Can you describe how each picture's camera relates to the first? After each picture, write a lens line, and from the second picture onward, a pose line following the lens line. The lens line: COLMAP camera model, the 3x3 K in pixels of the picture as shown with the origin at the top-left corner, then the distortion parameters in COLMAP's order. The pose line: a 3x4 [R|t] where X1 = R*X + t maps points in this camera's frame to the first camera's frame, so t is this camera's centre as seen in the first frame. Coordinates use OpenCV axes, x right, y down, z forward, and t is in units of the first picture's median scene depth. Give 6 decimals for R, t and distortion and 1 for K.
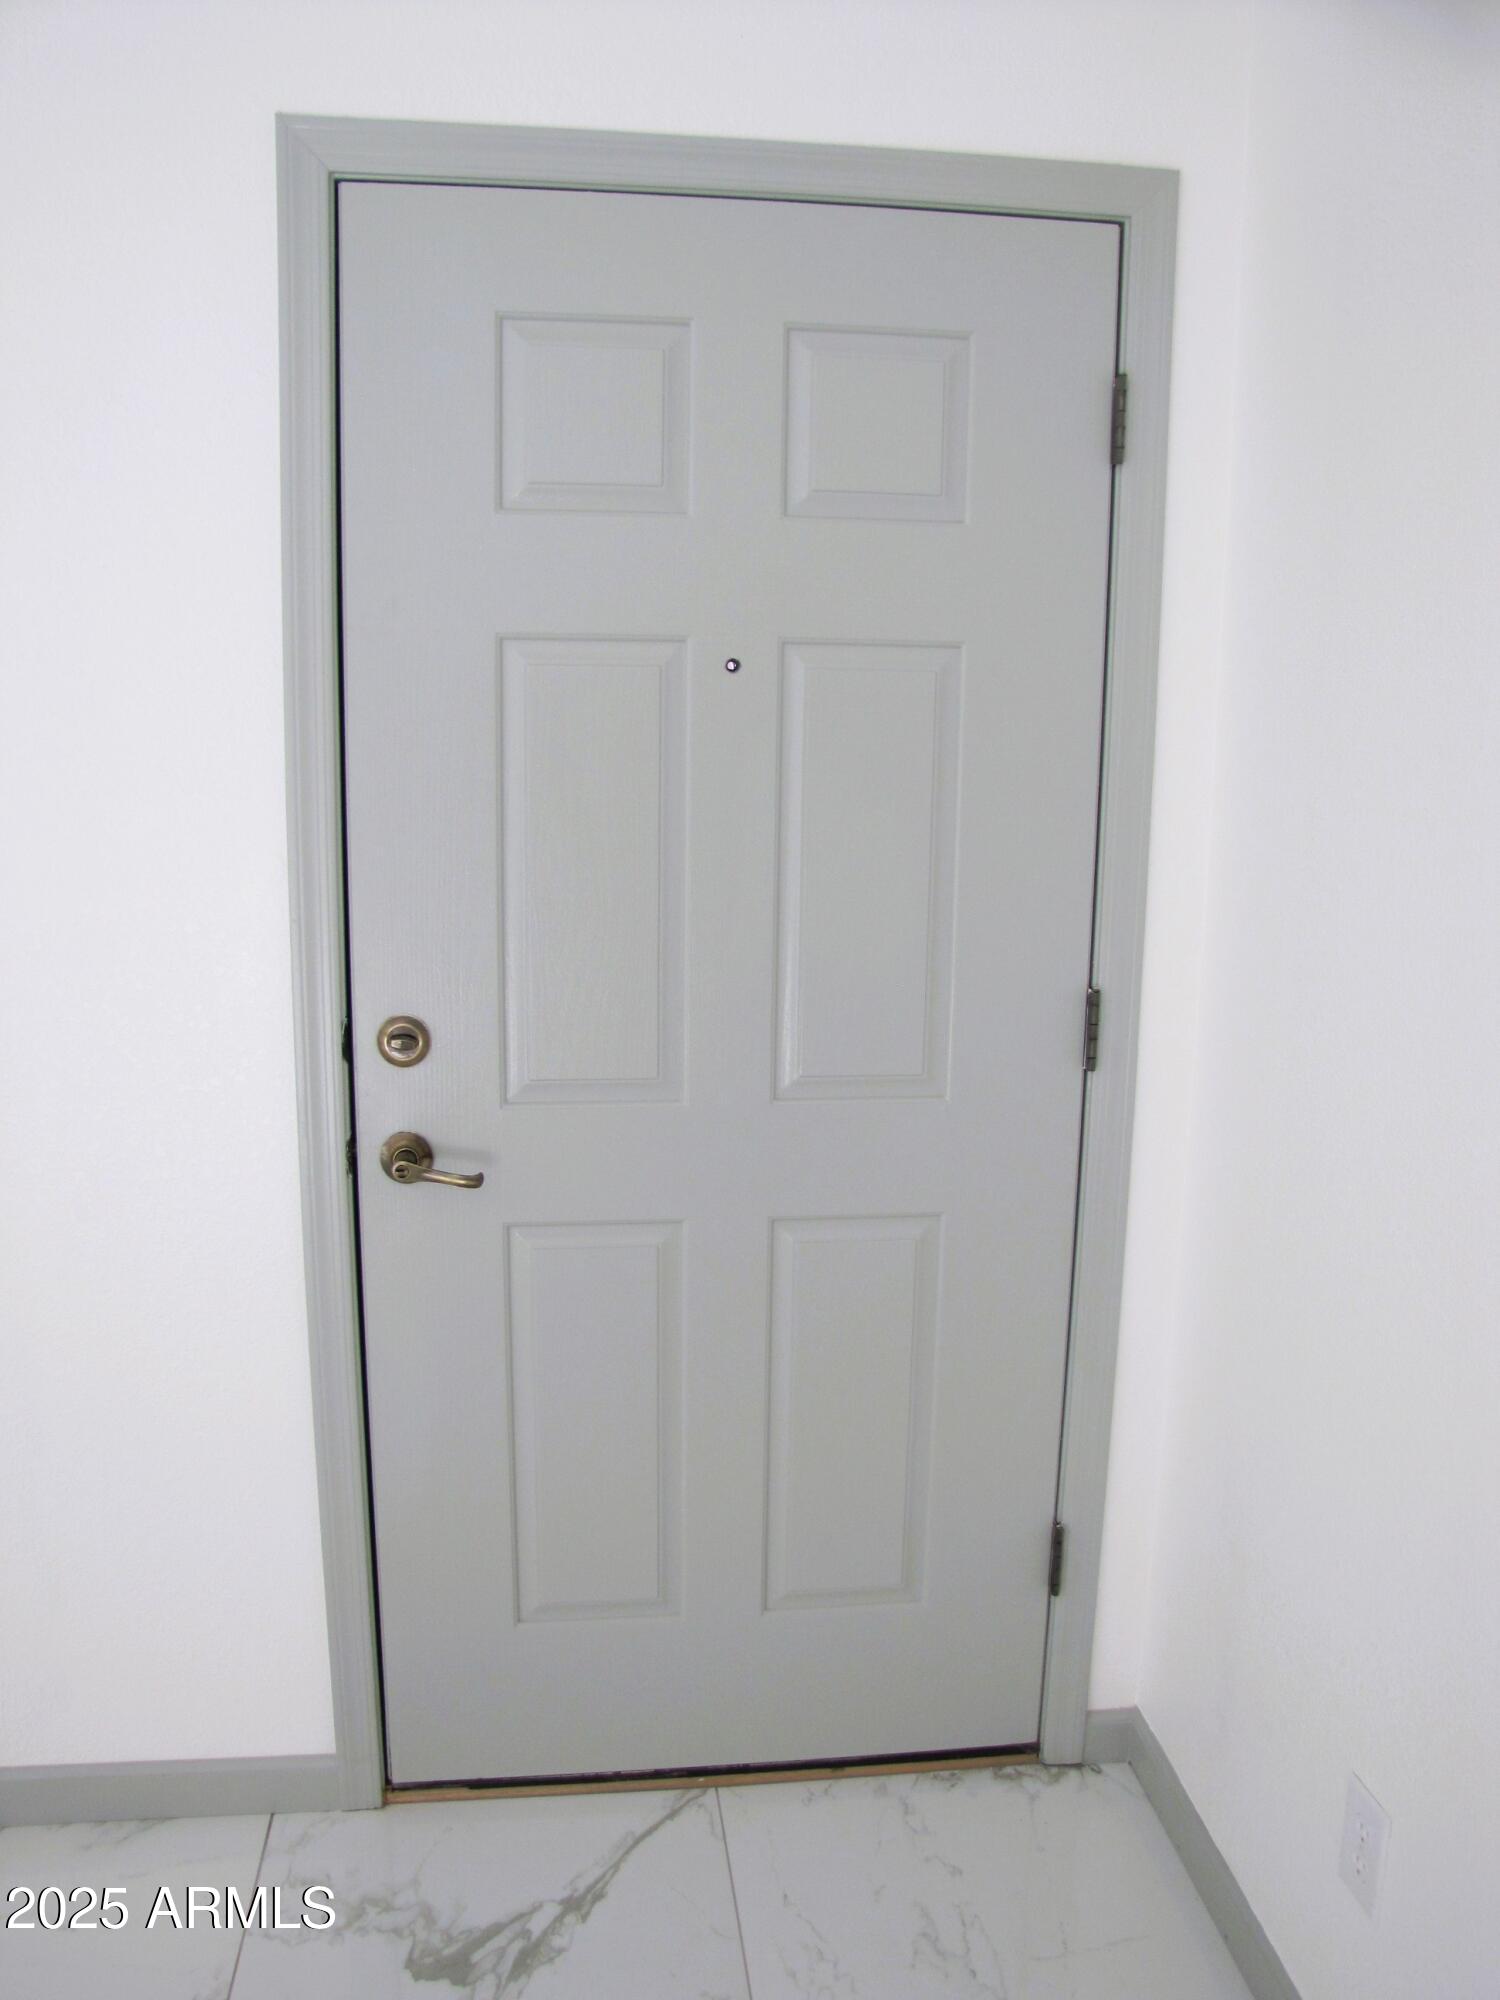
lens RADIAL K [[1649.3, 0, 752.9], [0, 1649.3, 1010.3], [0, 0, 1]] dist [-0.034546, -0.006483]
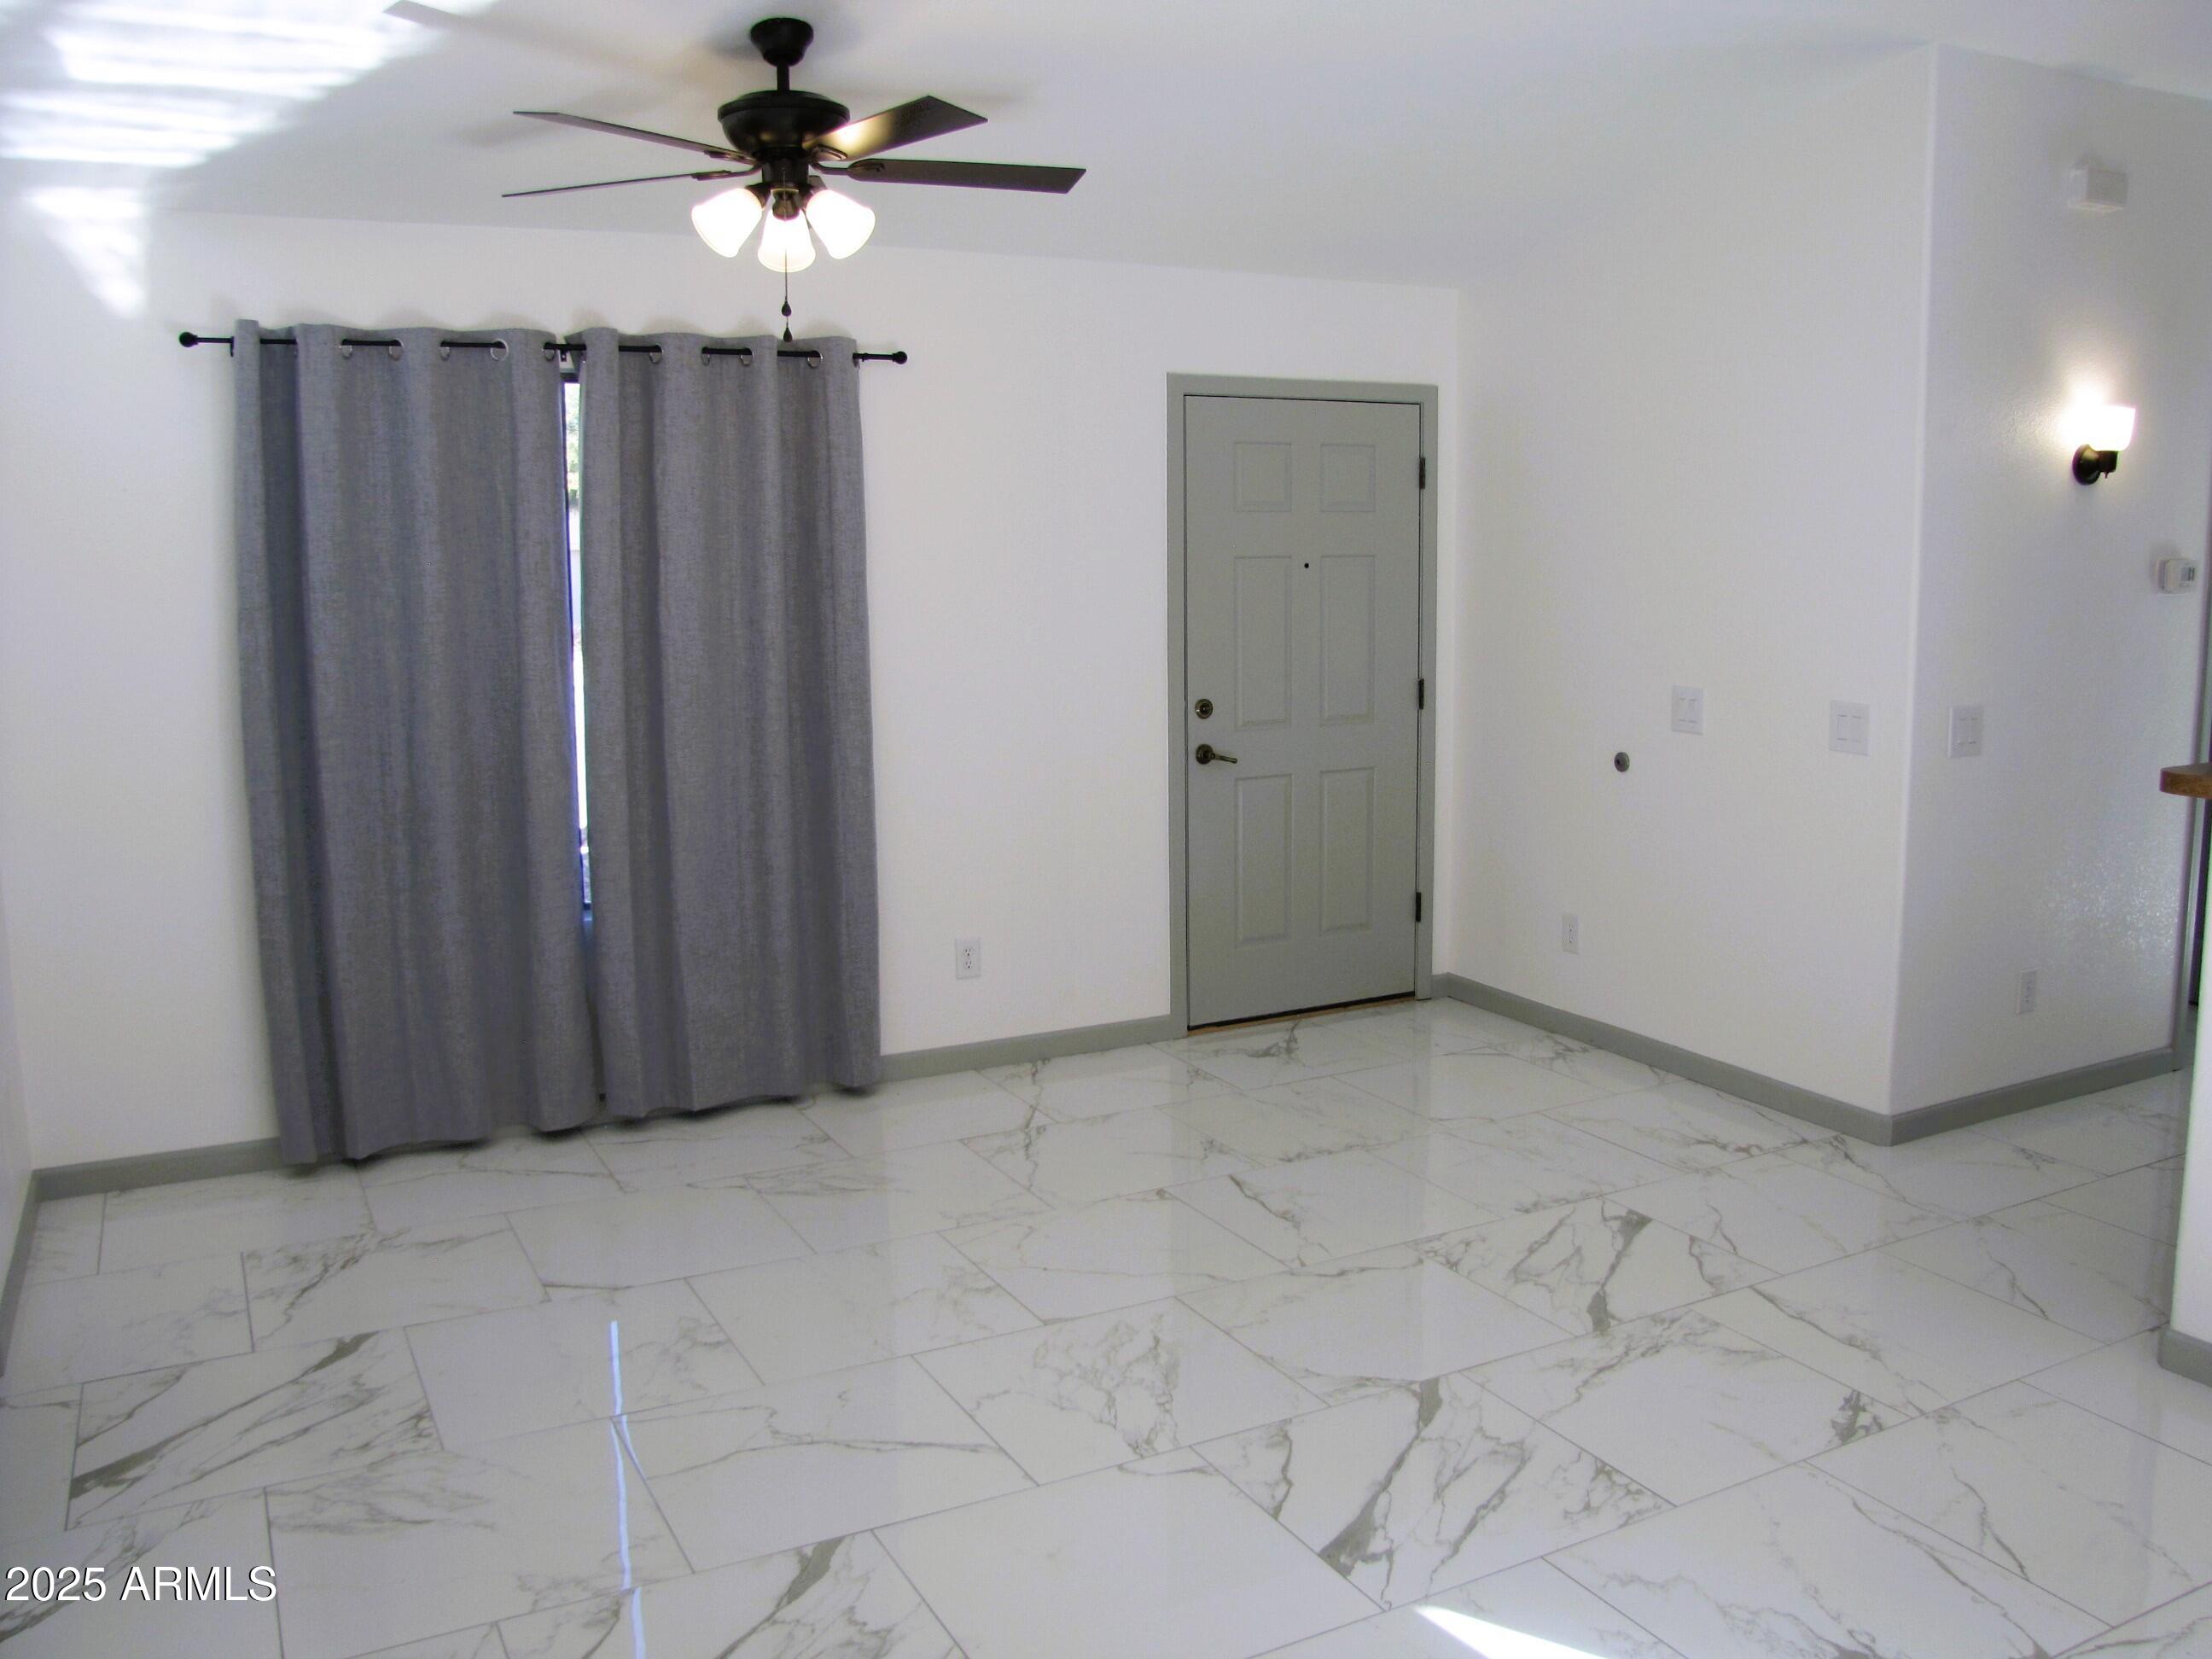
lens RADIAL K [[1824.1, 0, 1104.0], [0, 1824.1, 821.9], [0, 0, 1]] dist [-0.034546, -0.006483]
pose [[0.932930, -0.080674, 0.350904, -1.318652], [0.100133, 0.994262, -0.037635, 0.276031], [-0.345855, 0.070248, 0.935655, -1.557765]]
